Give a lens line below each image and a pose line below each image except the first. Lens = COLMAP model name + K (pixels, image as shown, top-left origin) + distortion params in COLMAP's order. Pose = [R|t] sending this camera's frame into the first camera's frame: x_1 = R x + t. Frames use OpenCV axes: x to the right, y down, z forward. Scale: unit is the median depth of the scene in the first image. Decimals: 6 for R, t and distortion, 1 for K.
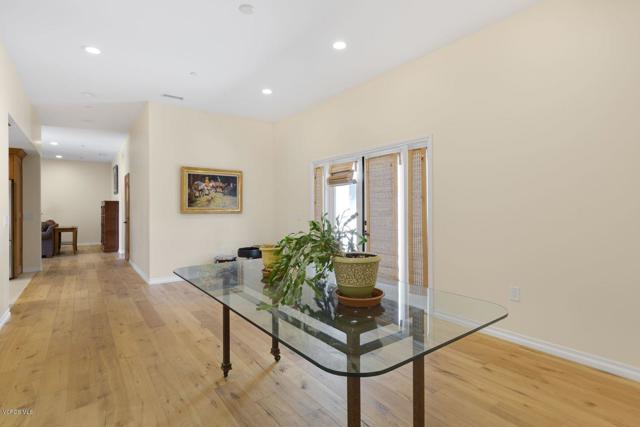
lens RADIAL K [[282.0, 0, 320.0], [0, 282.0, 213.5], [0, 0, 1]] dist [-0.001887, -0.000197]
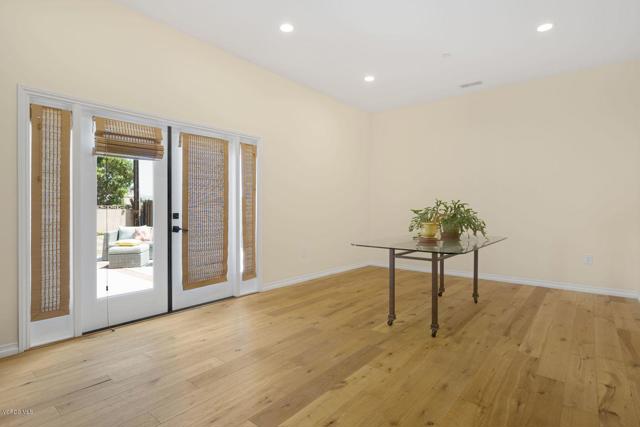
lens RADIAL K [[282.0, 0, 320.0], [0, 282.0, 213.5], [0, 0, 1]] dist [-0.001887, -0.000197]
pose [[-0.120342, -0.022967, 0.992467, -0.767433], [0.006045, 0.999697, 0.023867, 0.012142], [-0.992714, 0.008872, -0.120167, 0.854807]]
